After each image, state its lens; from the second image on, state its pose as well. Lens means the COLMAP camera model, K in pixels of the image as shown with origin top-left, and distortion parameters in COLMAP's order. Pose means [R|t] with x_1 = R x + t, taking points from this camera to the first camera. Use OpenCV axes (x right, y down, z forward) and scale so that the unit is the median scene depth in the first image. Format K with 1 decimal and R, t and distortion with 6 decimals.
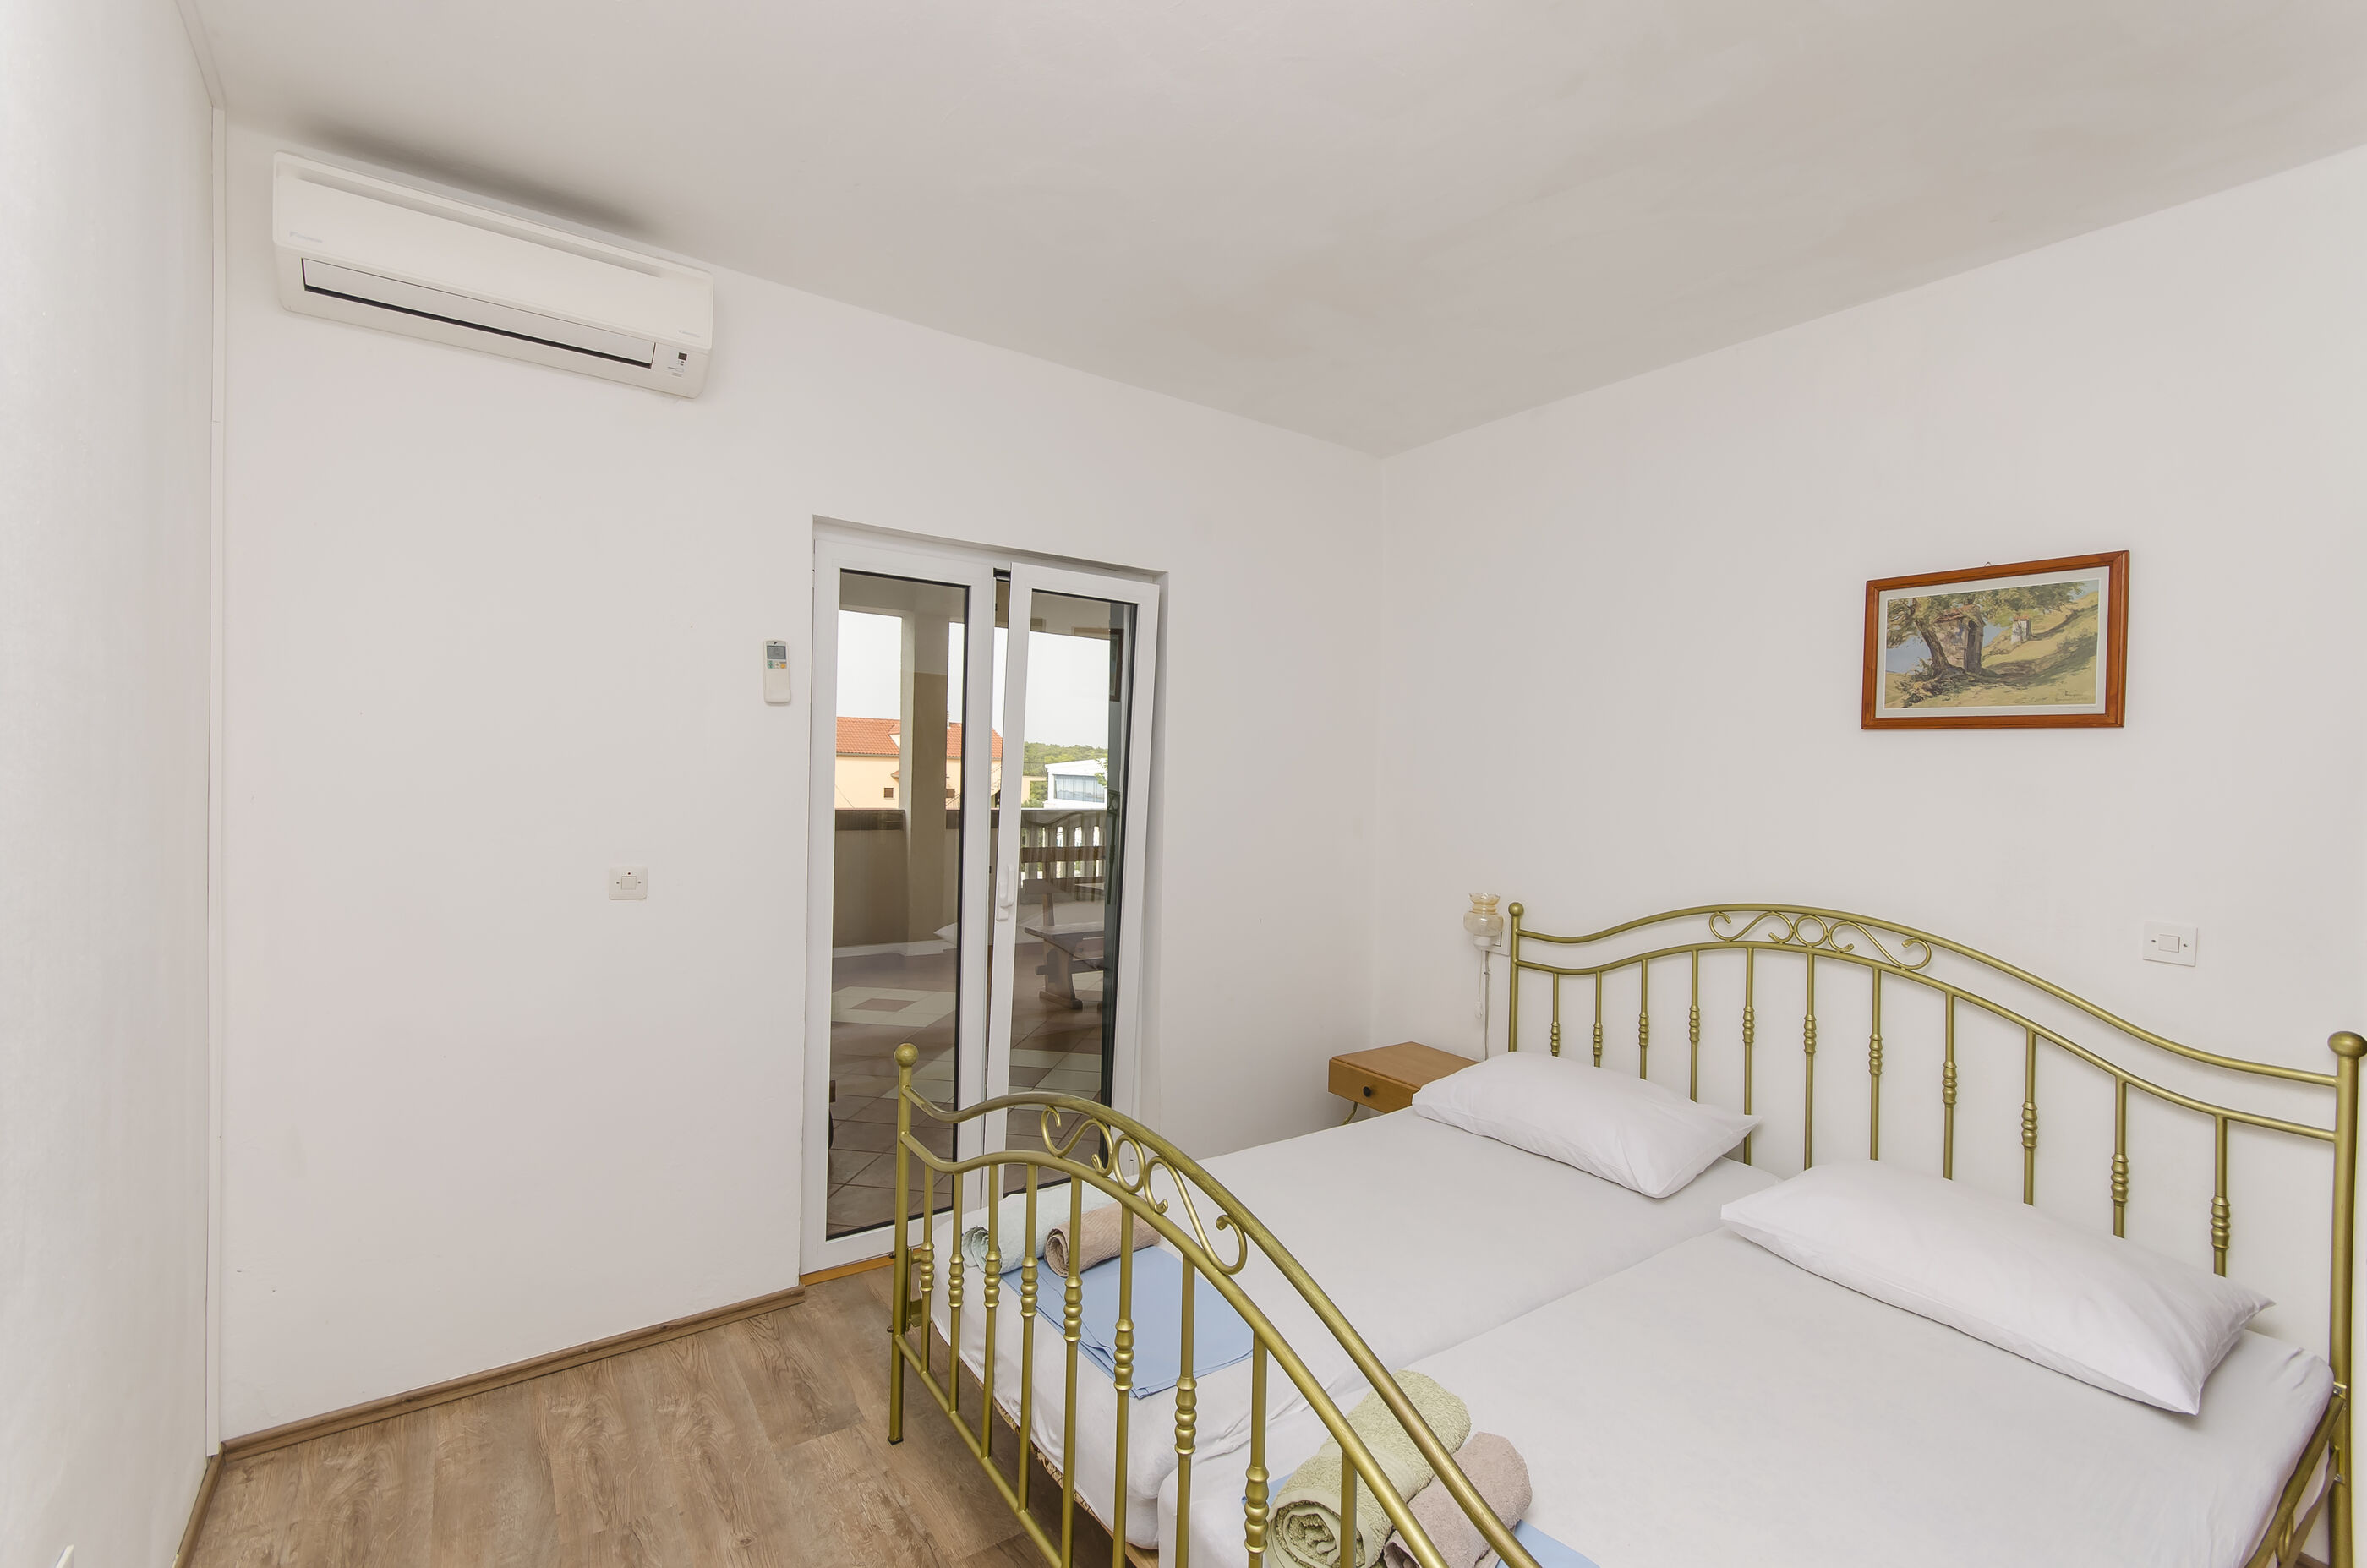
lens RADIAL K [[1022.8, 0, 1188.6], [0, 1022.8, 788.8], [0, 0, 1]] dist [0.008433, 0.000561]
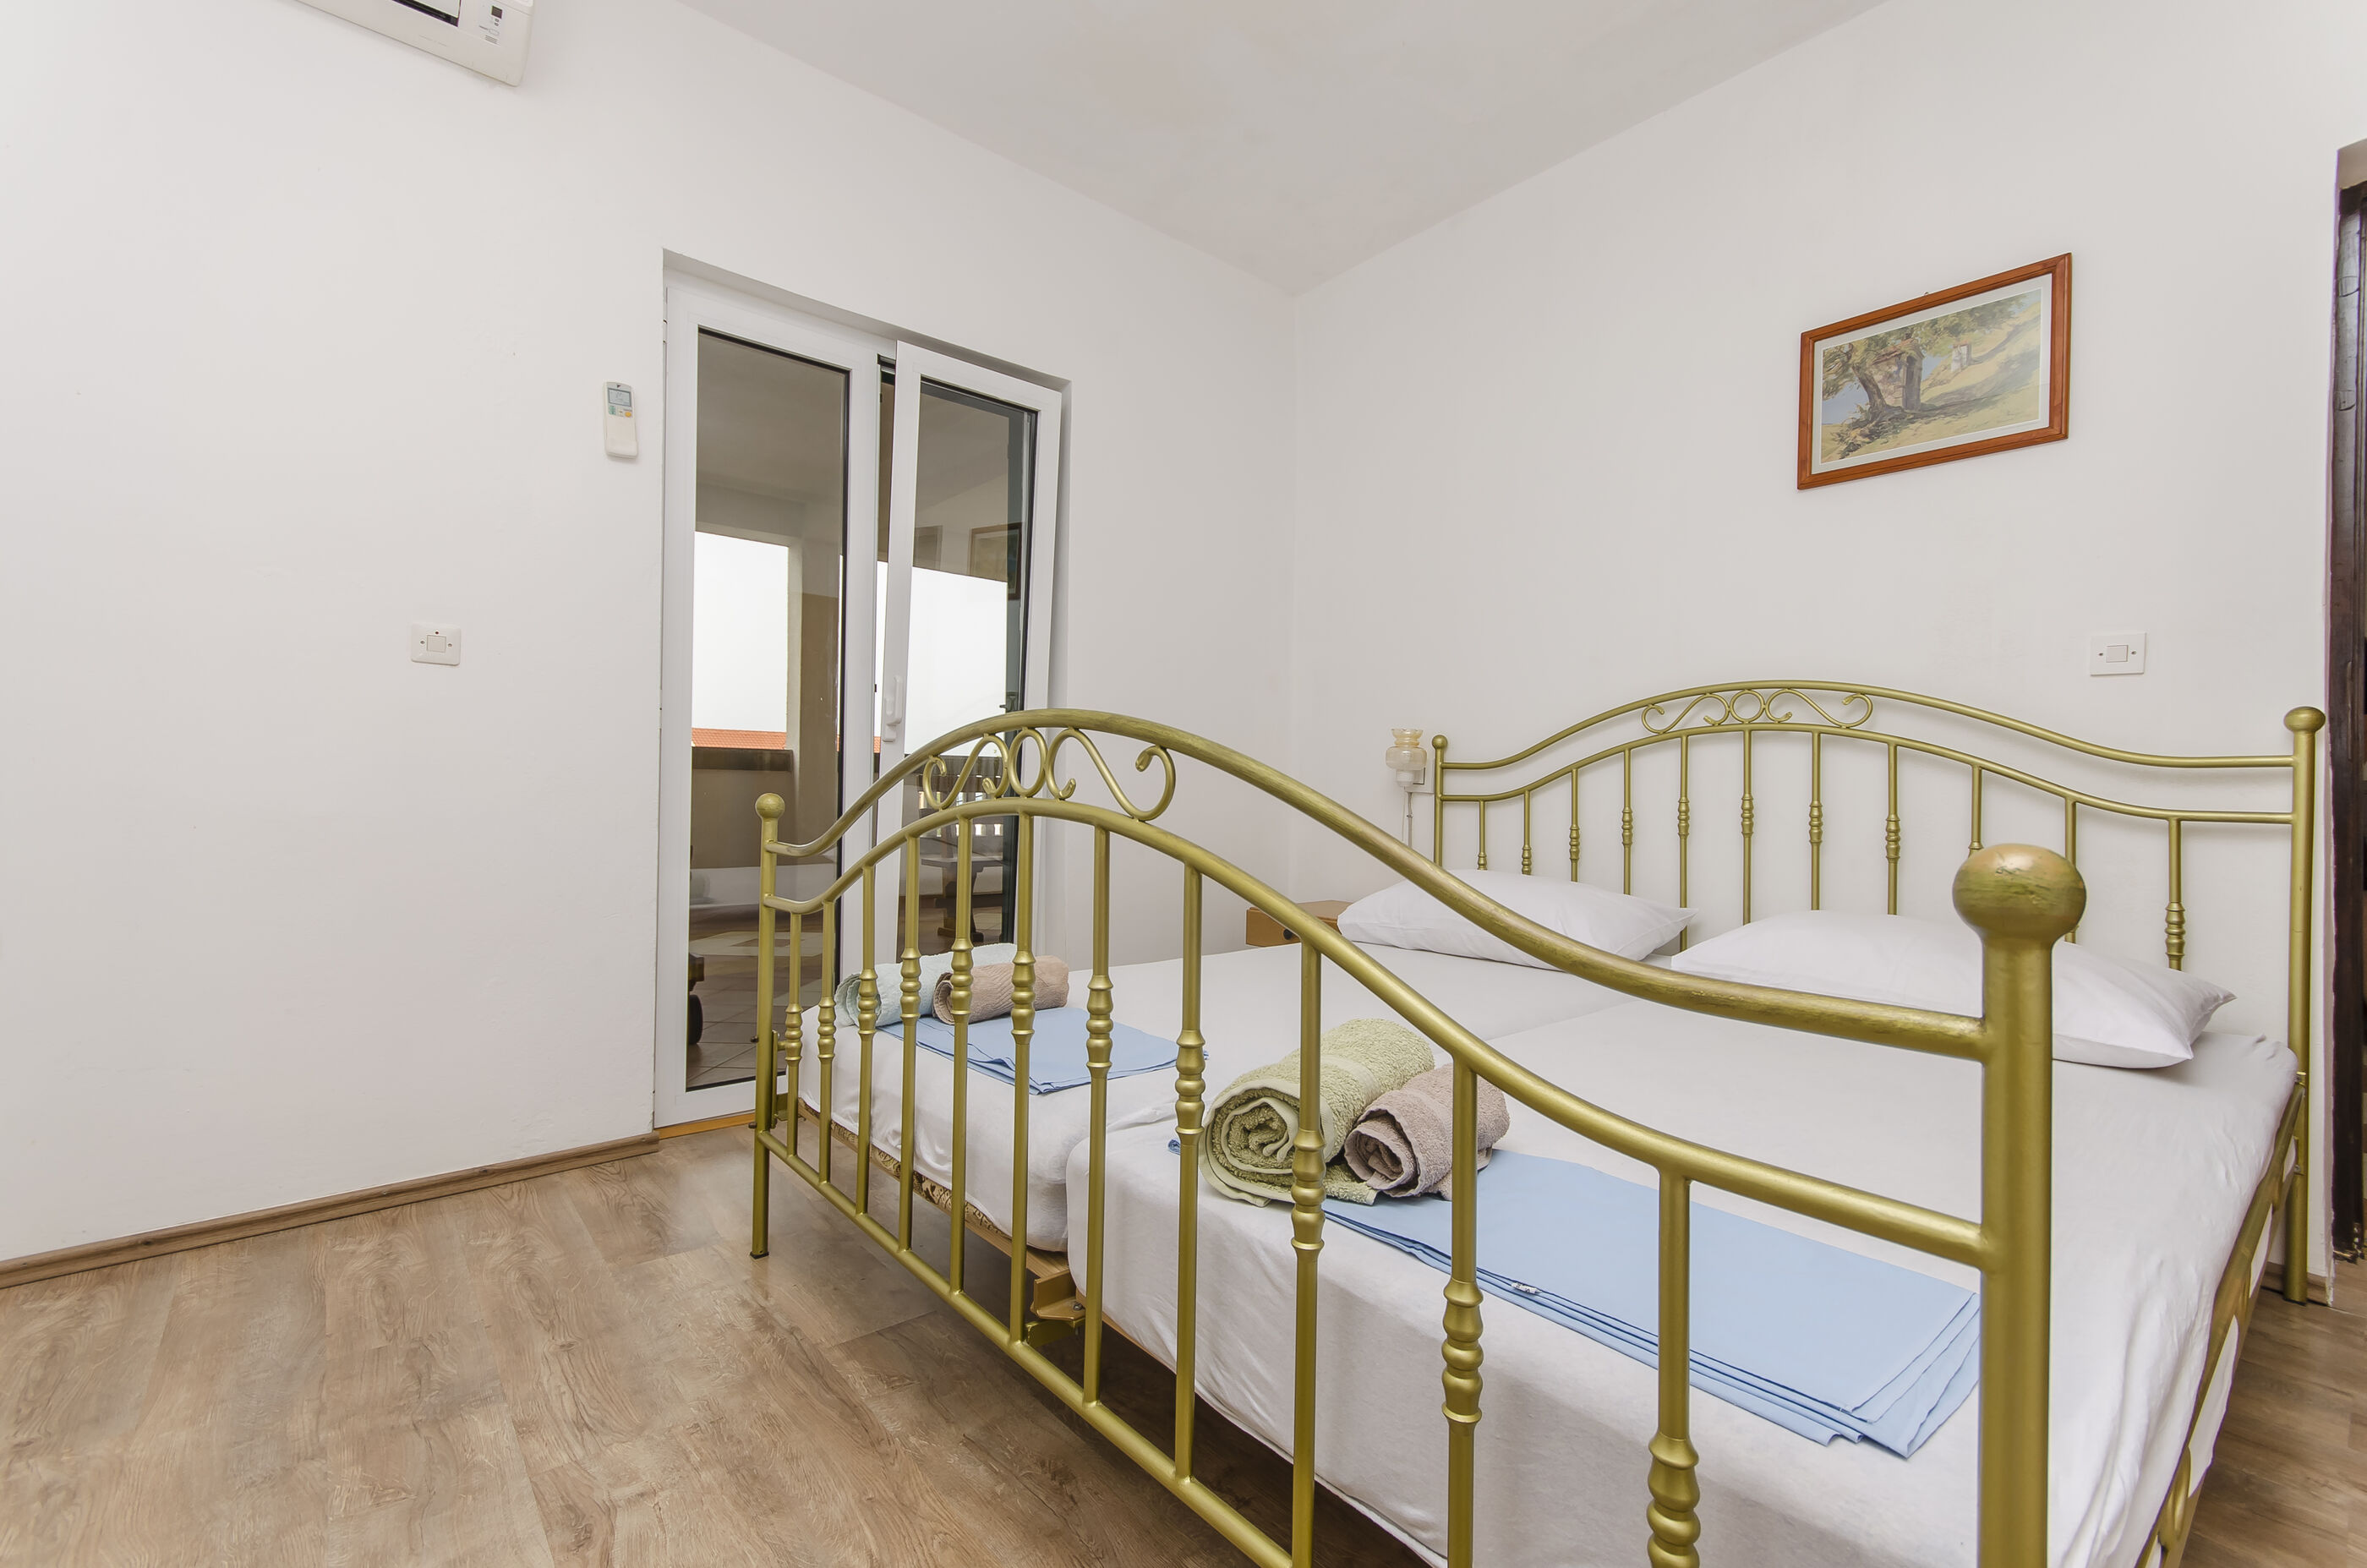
lens RADIAL K [[1022.8, 0, 1183.1], [0, 1022.8, 782.9], [0, 0, 1]] dist [0.008433, 0.000561]
pose [[0.996107, -0.006841, 0.087881, -0.003880], [0.007617, 0.999935, -0.008498, 0.238701], [-0.087817, 0.009134, 0.996095, 0.103593]]
